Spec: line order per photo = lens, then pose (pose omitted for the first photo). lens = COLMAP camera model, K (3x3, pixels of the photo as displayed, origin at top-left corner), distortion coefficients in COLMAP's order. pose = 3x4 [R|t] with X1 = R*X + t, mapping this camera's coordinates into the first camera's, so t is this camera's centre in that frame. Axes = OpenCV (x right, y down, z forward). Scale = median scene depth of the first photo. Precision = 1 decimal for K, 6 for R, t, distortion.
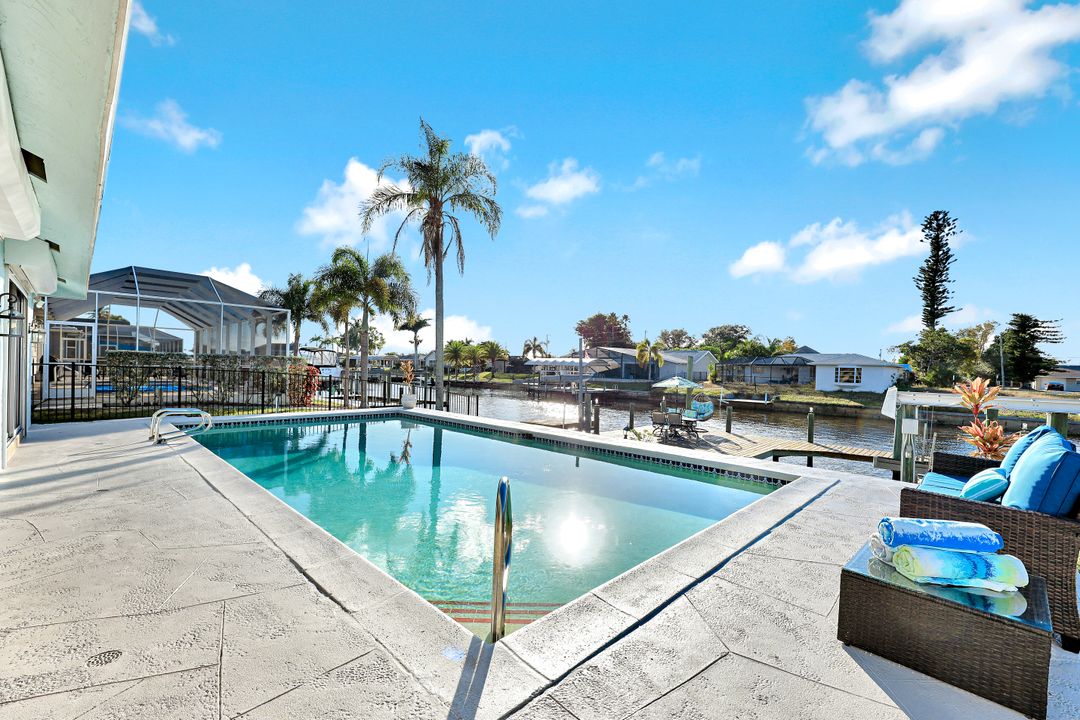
lens RADIAL K [[455.8, 0, 539.7], [0, 455.8, 372.6], [0, 0, 1]] dist [0.000380, 0.000180]
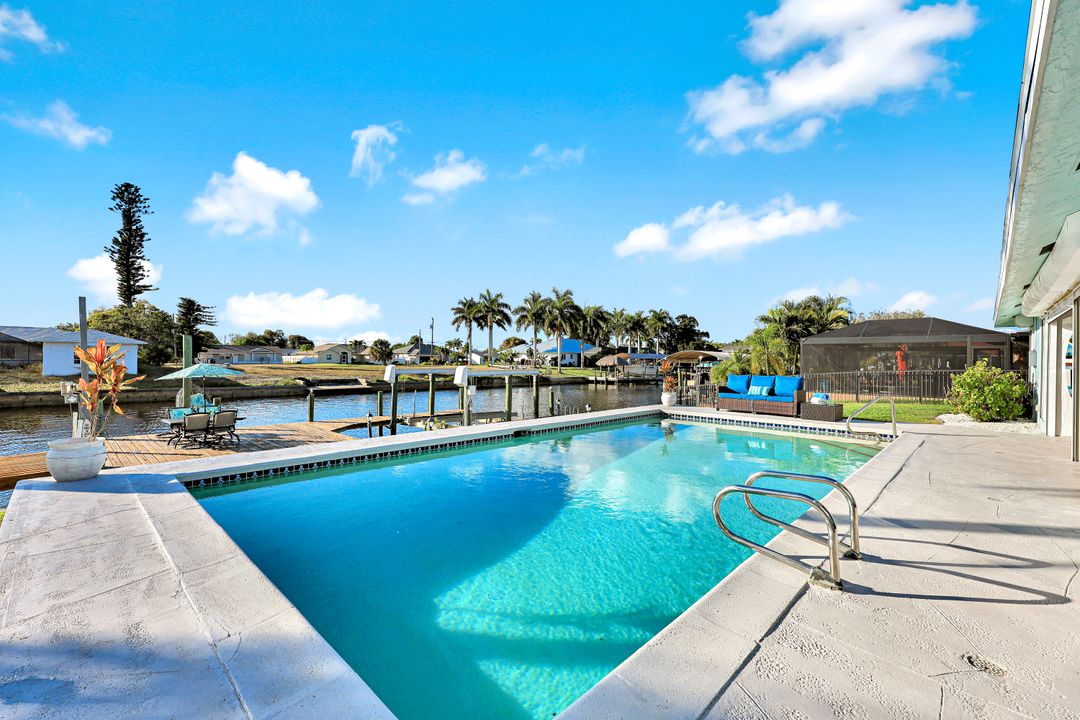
lens RADIAL K [[457.3, 0, 540.0], [0, 457.3, 360.0], [0, 0, 1]] dist [-0.001156, -0.000003]
pose [[-0.000187, -0.027274, 0.999628, -0.110819], [0.002593, 0.999625, 0.027275, -0.003722], [-0.999997, 0.002597, -0.000116, 0.128772]]
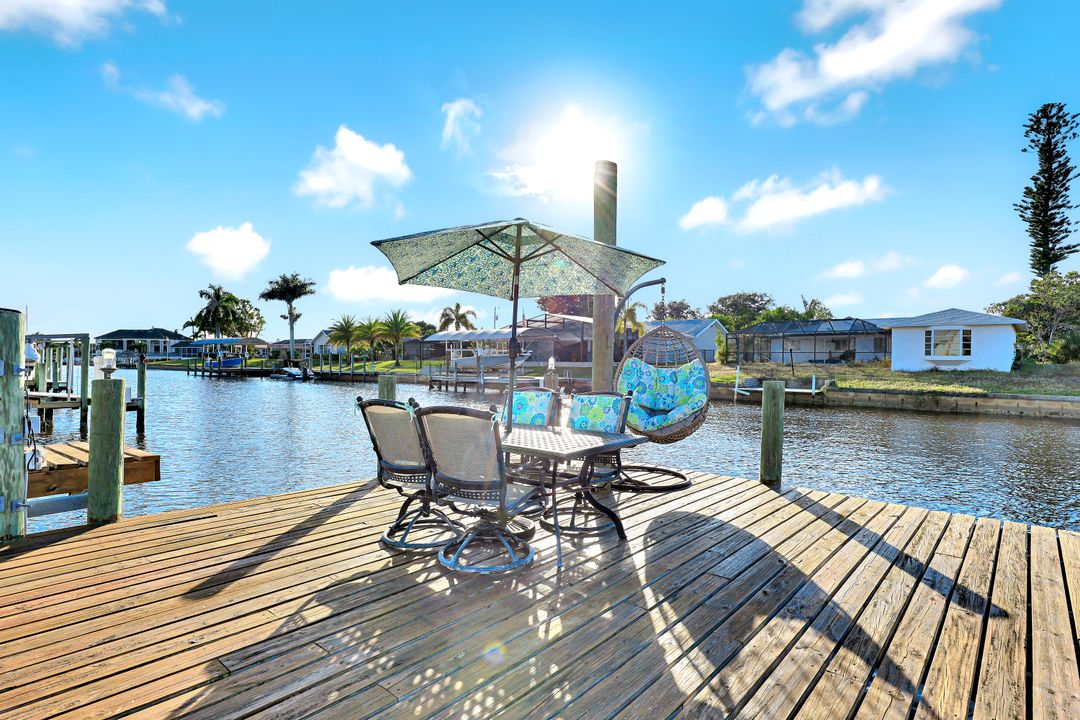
lens RADIAL K [[564.9, 0, 540.0], [0, 564.9, 360.0], [0, 0, 1]] dist [0.006909, 0.001717]
pose [[0.998778, -0.018019, 0.046027, 0.081024], [0.018600, 0.999752, -0.012229, 0.018899], [-0.045795, 0.013070, 0.998865, 0.204789]]
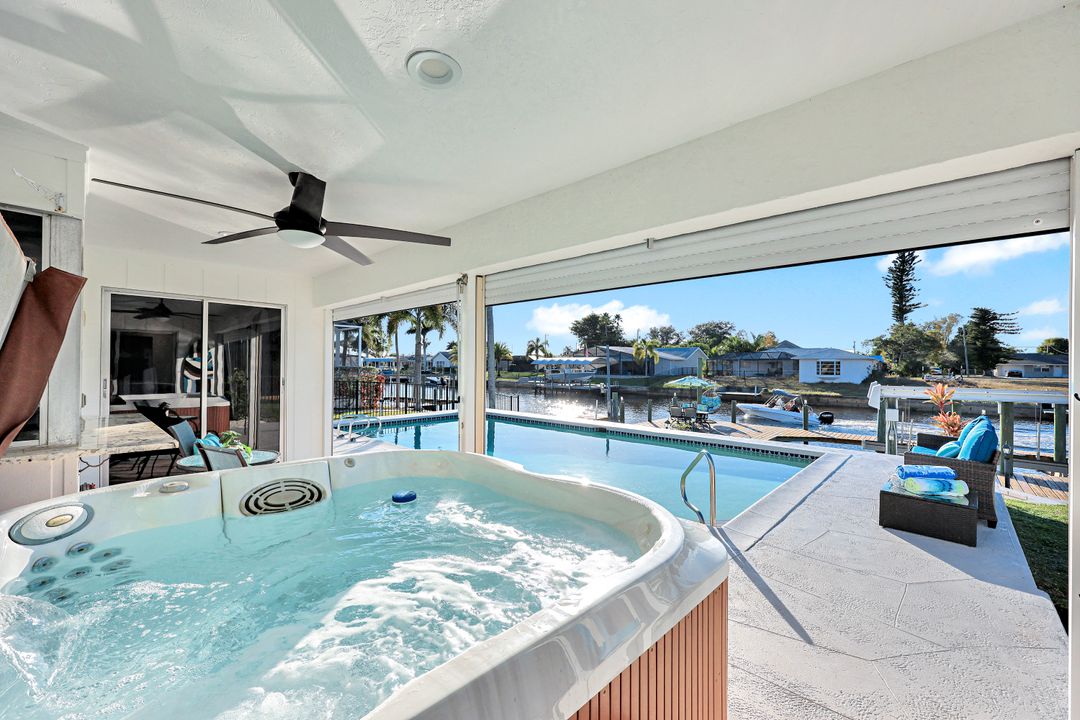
lens RADIAL K [[434.9, 0, 540.0], [0, 434.9, 360.0], [0, 0, 1]] dist [0.001770, 0.000082]
pose [[0.999625, -0.021219, 0.017326, -0.027304], [0.021590, 0.999536, -0.021477, -0.004475], [-0.016862, 0.021843, 0.999619, -0.029010]]
